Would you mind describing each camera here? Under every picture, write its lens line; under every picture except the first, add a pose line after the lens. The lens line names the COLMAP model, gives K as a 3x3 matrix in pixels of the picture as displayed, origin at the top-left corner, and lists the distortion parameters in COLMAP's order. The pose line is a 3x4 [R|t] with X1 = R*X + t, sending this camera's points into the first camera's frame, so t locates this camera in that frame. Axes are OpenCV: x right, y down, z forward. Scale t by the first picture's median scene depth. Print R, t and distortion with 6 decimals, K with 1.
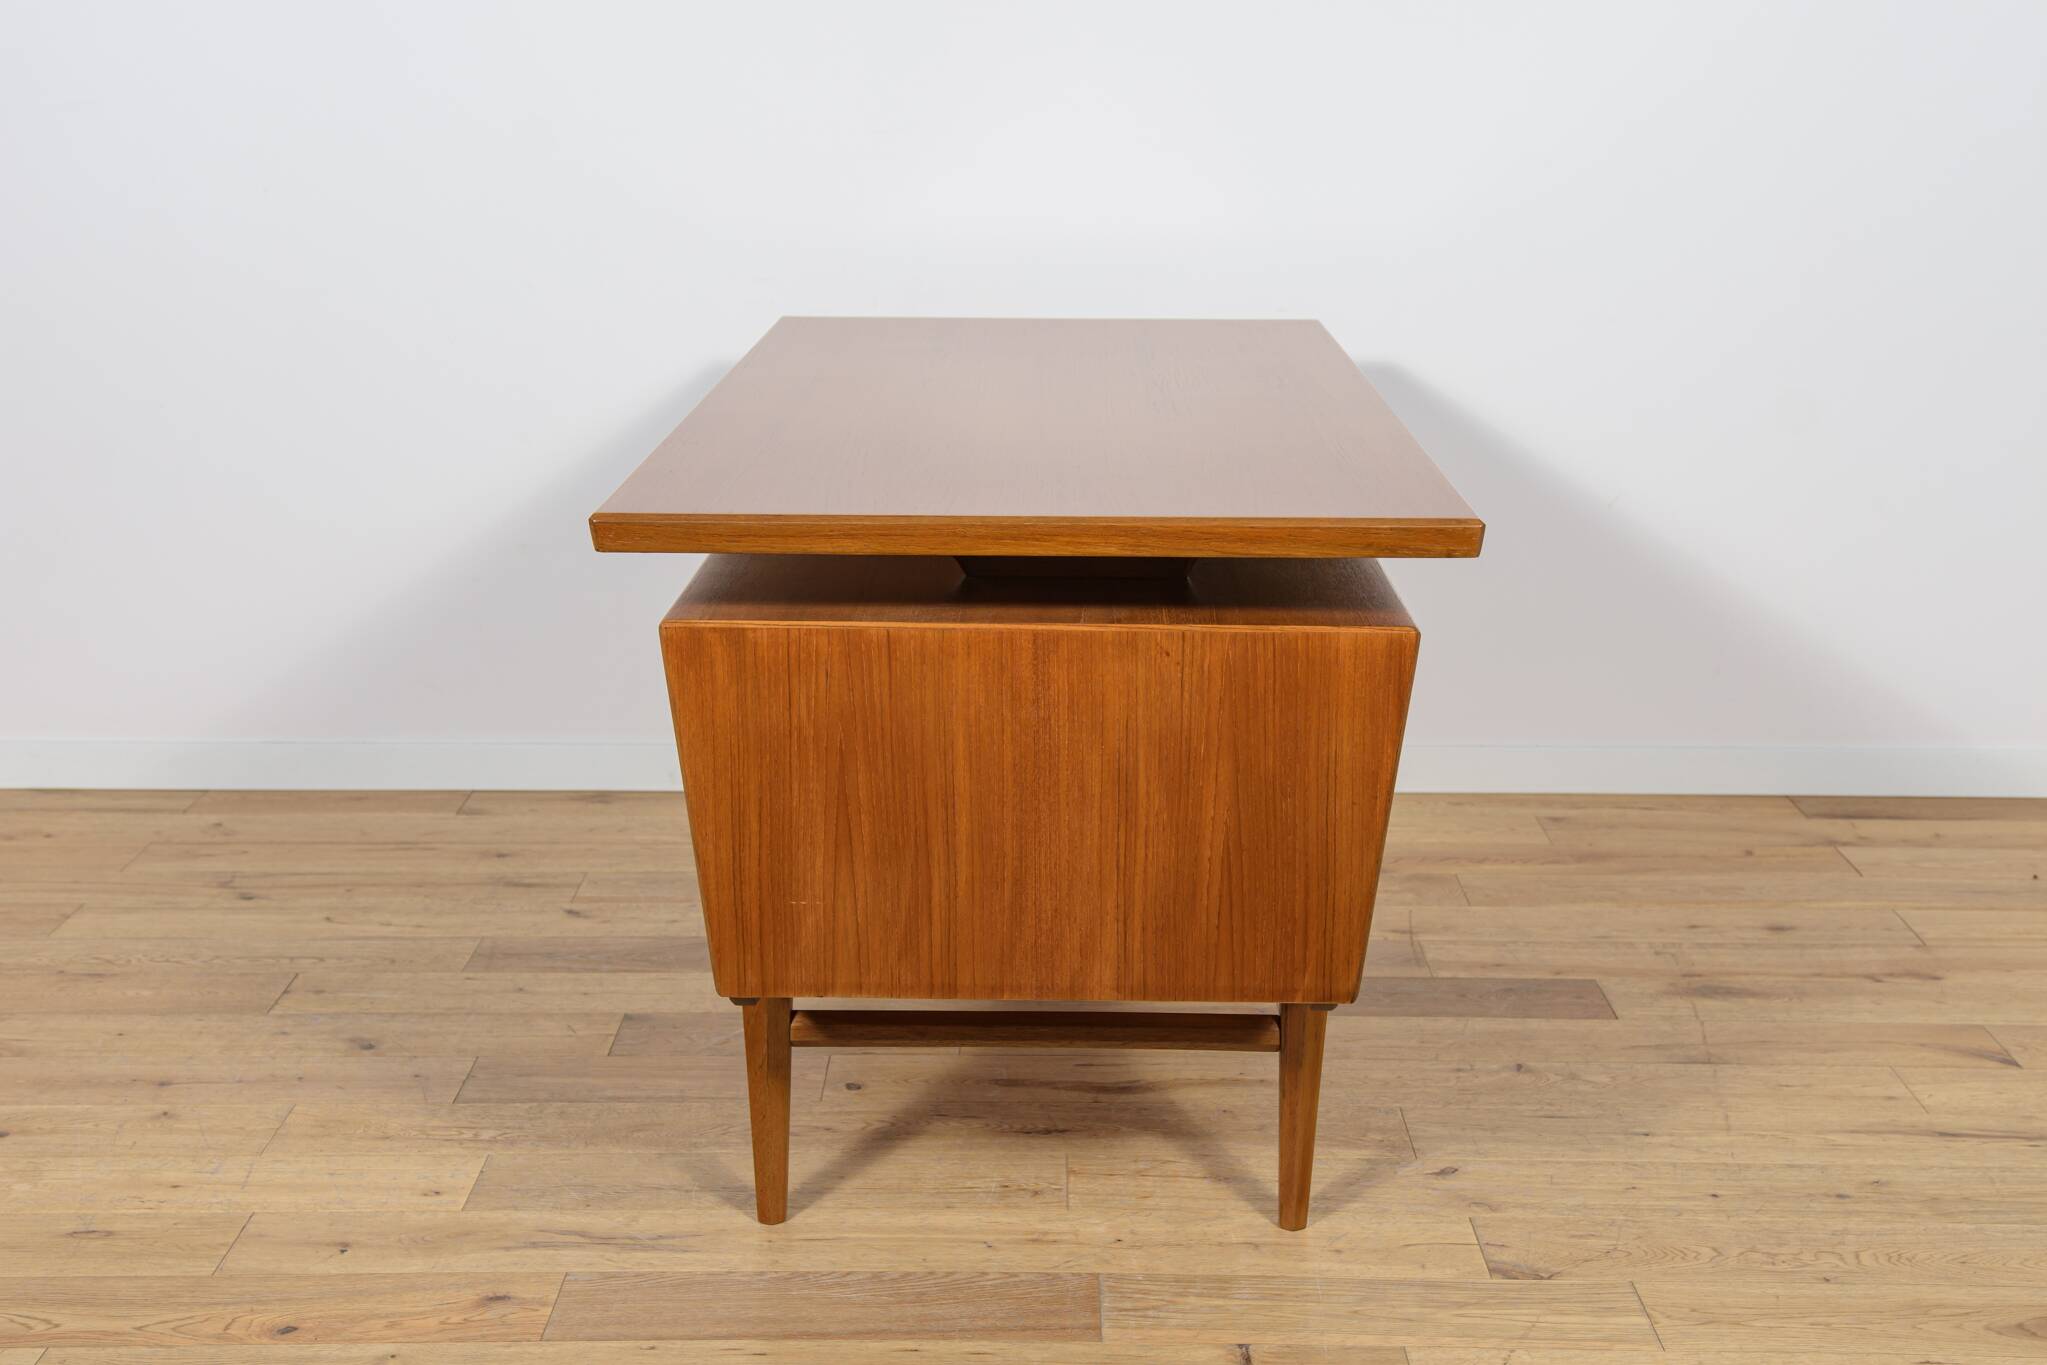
lens RADIAL K [[2568.5, 0, 1027.5], [0, 2568.5, 694.6], [0, 0, 1]] dist [0.089373, 0.000000]
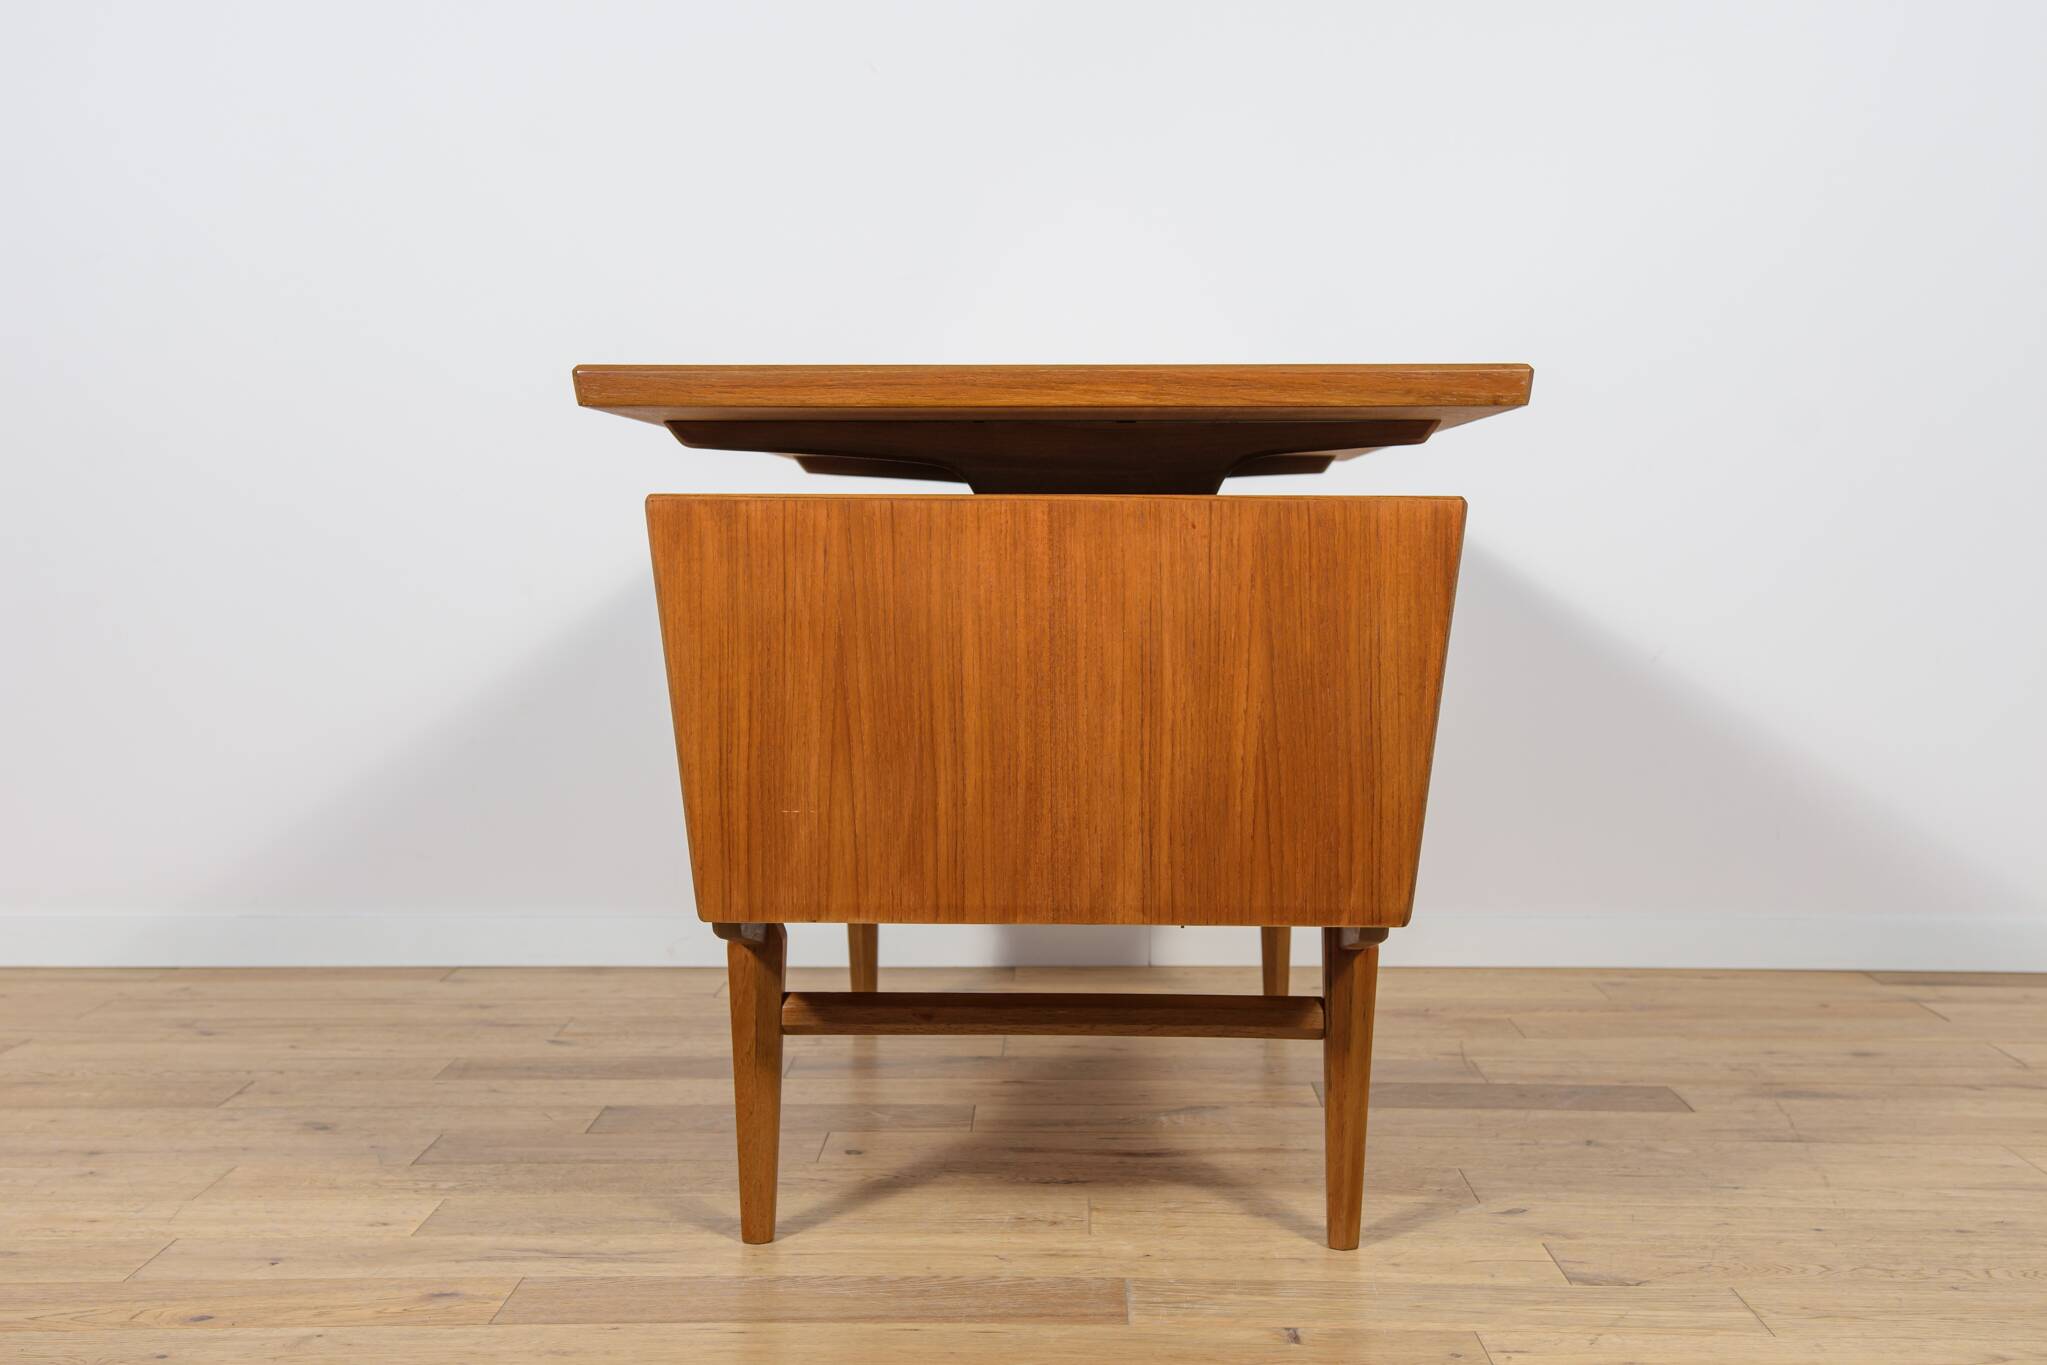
lens RADIAL K [[2568.5, 0, 1029.4], [0, 2568.5, 696.8], [0, 0, 1]] dist [0.089373, 0.000000]
pose [[0.999953, -0.001819, -0.009551, 0.003319], [-0.000085, 0.980666, -0.195688, 0.179163], [0.009722, 0.195679, 0.980620, 0.083796]]
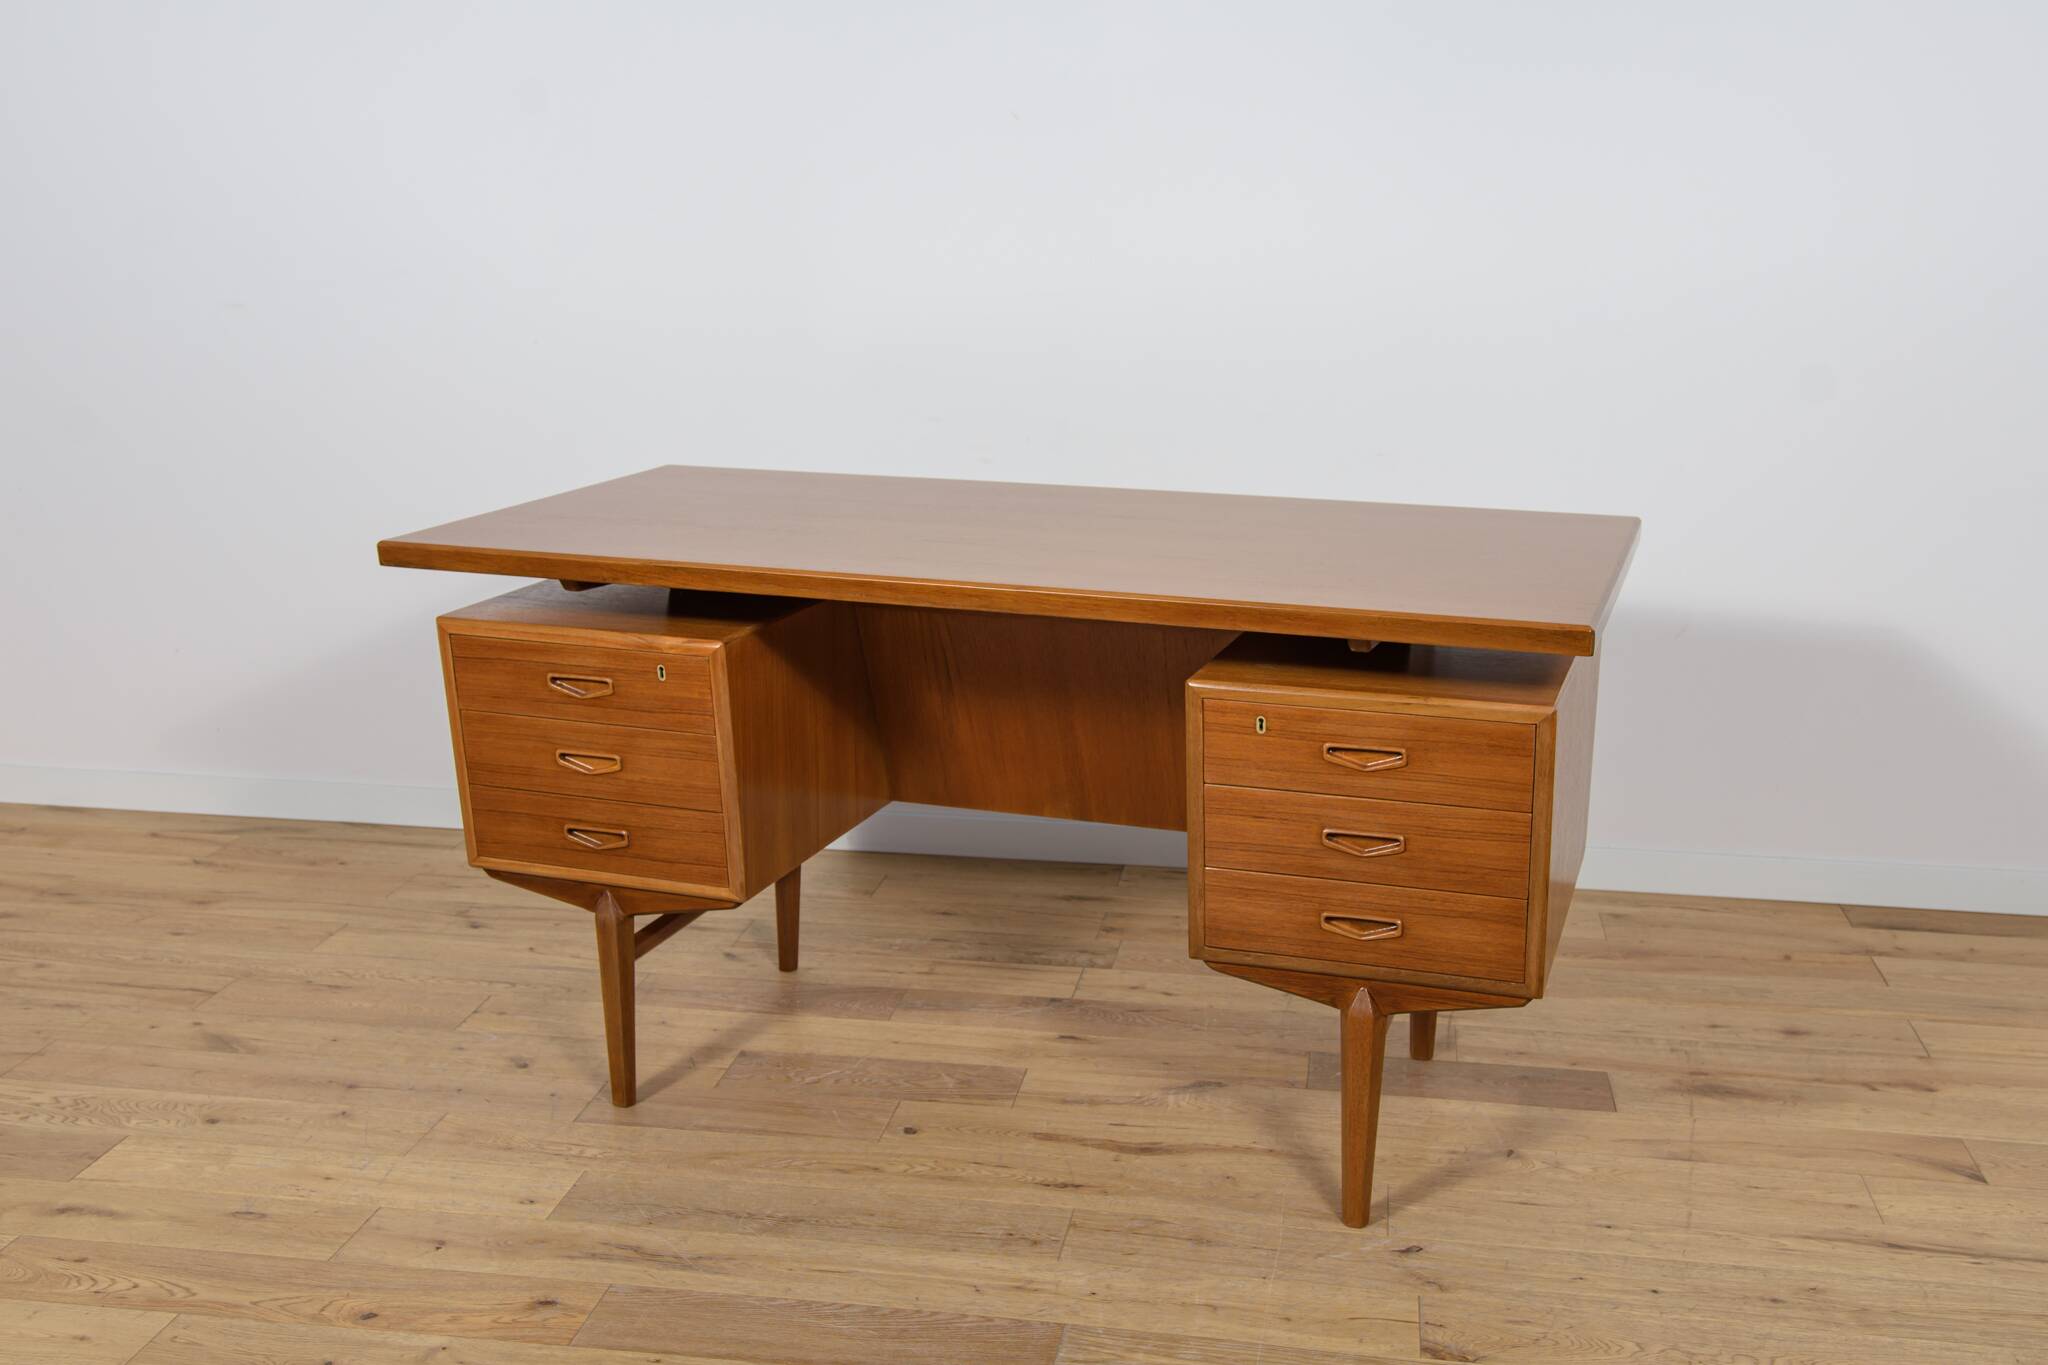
lens RADIAL K [[2149.9, 0, 1028.4], [0, 2149.9, 699.6], [0, 0, 1]] dist [0.018216, 0.000000]
pose [[0.987689, 0.038811, -0.151541, 0.126622], [-0.041607, 0.999017, -0.015324, -0.027973], [0.150797, 0.021441, 0.988332, 0.060373]]
